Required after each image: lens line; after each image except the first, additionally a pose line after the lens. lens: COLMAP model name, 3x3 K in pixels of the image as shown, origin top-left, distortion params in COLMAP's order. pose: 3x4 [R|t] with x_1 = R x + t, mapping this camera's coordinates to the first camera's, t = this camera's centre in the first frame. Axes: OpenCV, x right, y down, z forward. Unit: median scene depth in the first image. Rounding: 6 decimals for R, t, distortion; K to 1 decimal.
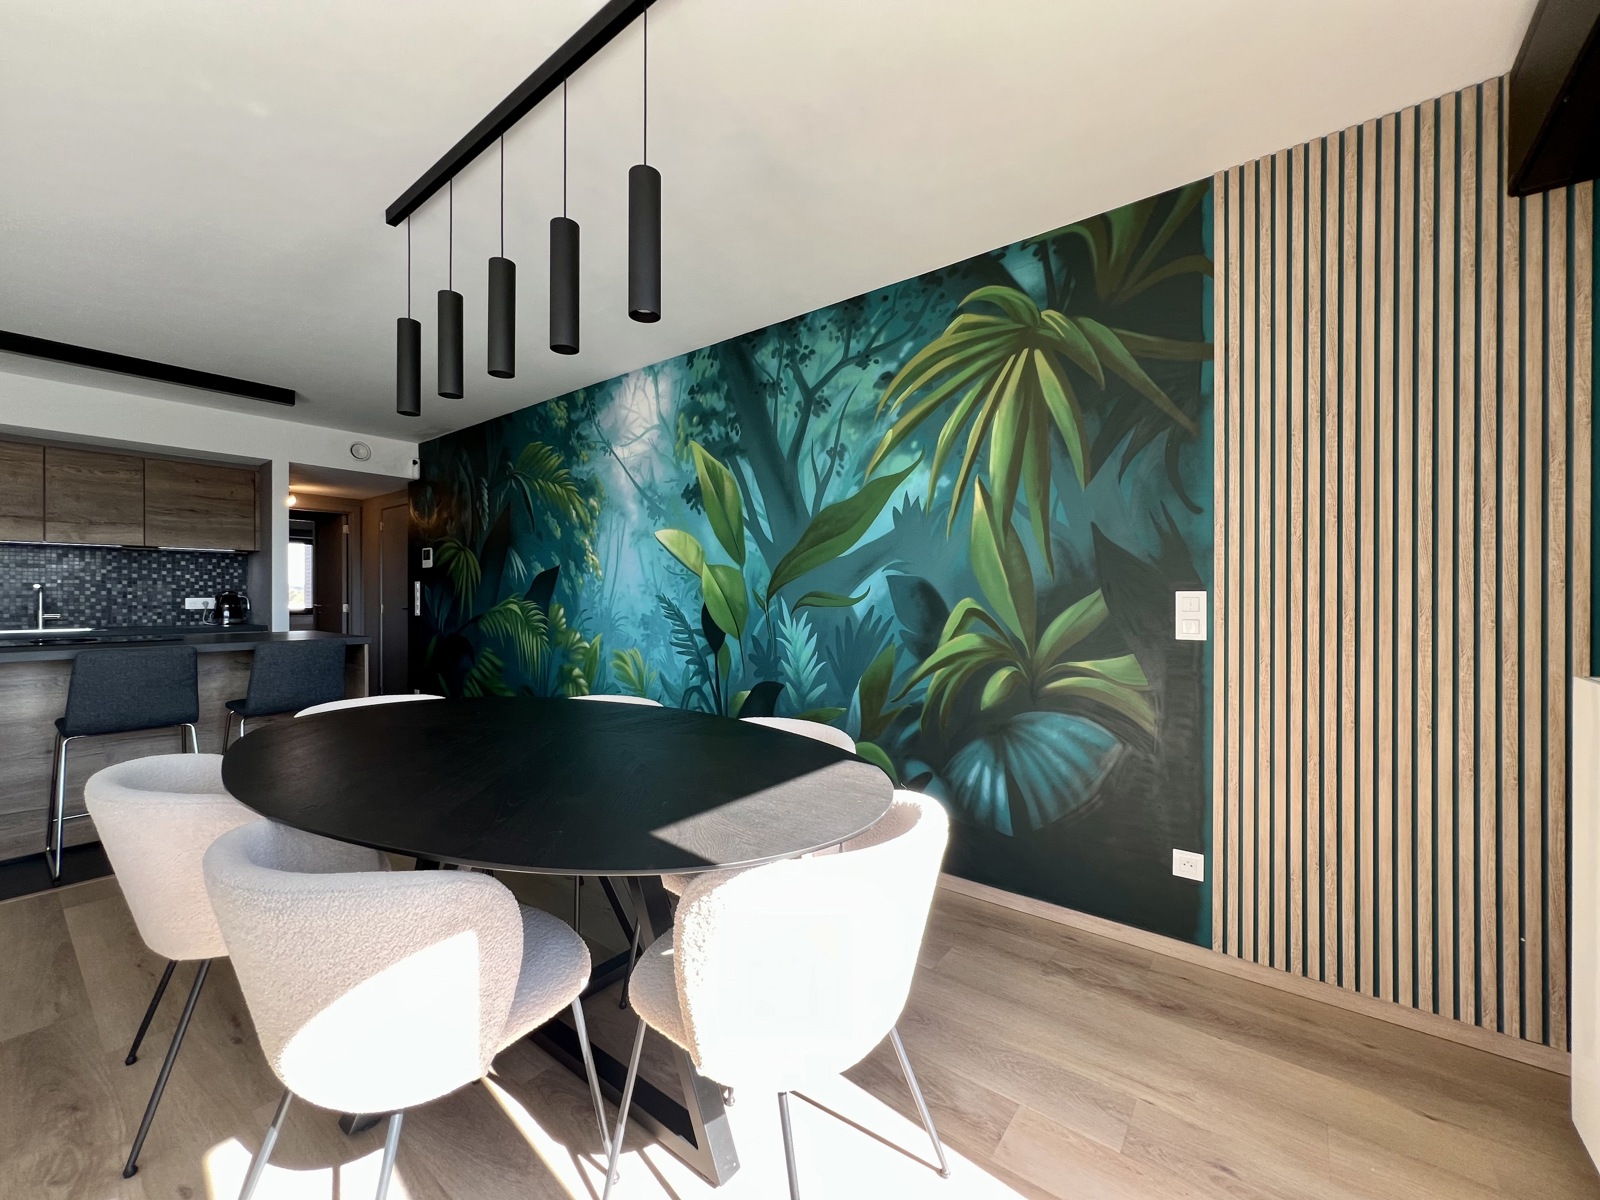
lens RADIAL K [[638.0, 0, 796.1], [0, 638.0, 595.4], [0, 0, 1]] dist [-0.000526, -0.000070]
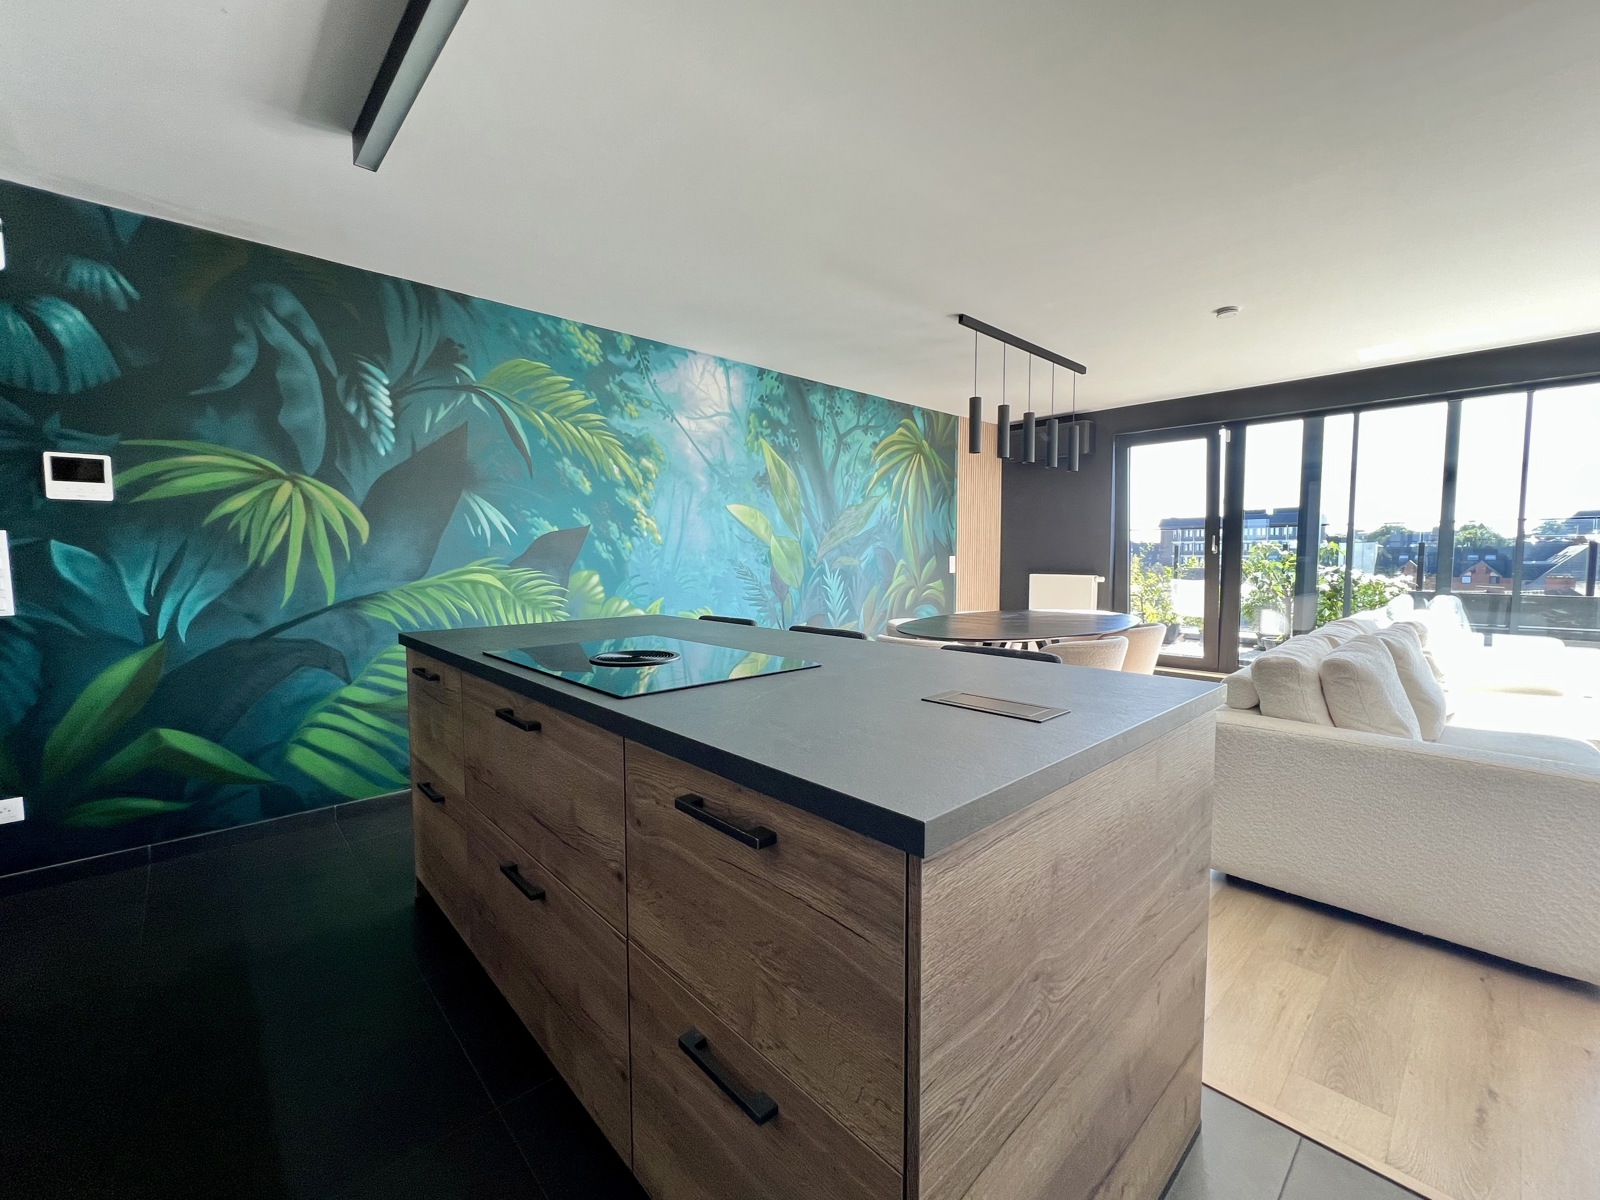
lens RADIAL K [[661.9, 0, 797.8], [0, 661.9, 597.6], [0, 0, 1]] dist [-0.002454, 0.000019]
pose [[0.166492, -0.063894, 0.983970, -1.328692], [0.001188, 0.997911, 0.064599, -0.008308], [-0.986042, -0.009587, 0.166220, 0.632870]]
